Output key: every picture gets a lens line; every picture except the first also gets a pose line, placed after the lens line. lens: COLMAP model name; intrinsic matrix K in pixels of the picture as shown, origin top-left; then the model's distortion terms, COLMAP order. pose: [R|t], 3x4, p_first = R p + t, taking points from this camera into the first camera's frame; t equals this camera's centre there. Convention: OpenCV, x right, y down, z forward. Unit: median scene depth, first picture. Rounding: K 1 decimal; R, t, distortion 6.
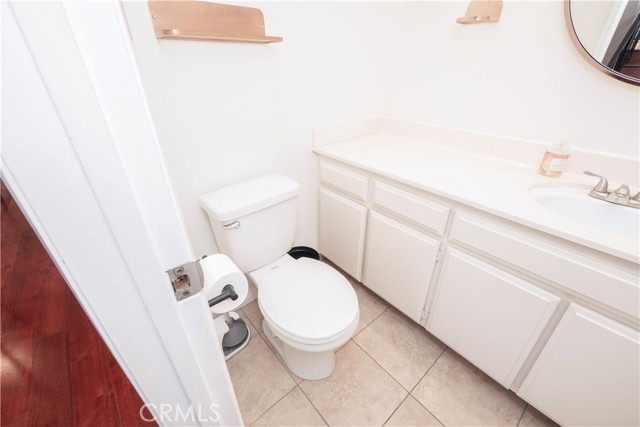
lens RADIAL K [[269.4, 0, 320.7], [0, 269.4, 210.4], [0, 0, 1]] dist [-0.002292, -0.000009]
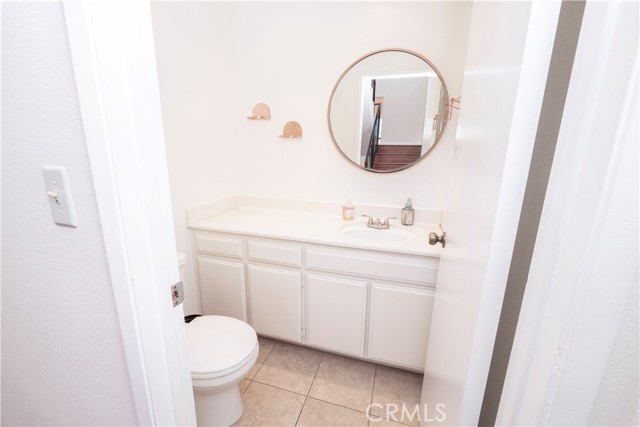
lens RADIAL K [[269.4, 0, 320.7], [0, 269.4, 210.4], [0, 0, 1]] dist [-0.002292, -0.000009]
pose [[0.843019, -0.106870, 0.527161, -0.190113], [0.243182, 0.949907, -0.196316, 0.102780], [-0.479773, 0.293694, 0.826778, -0.338789]]
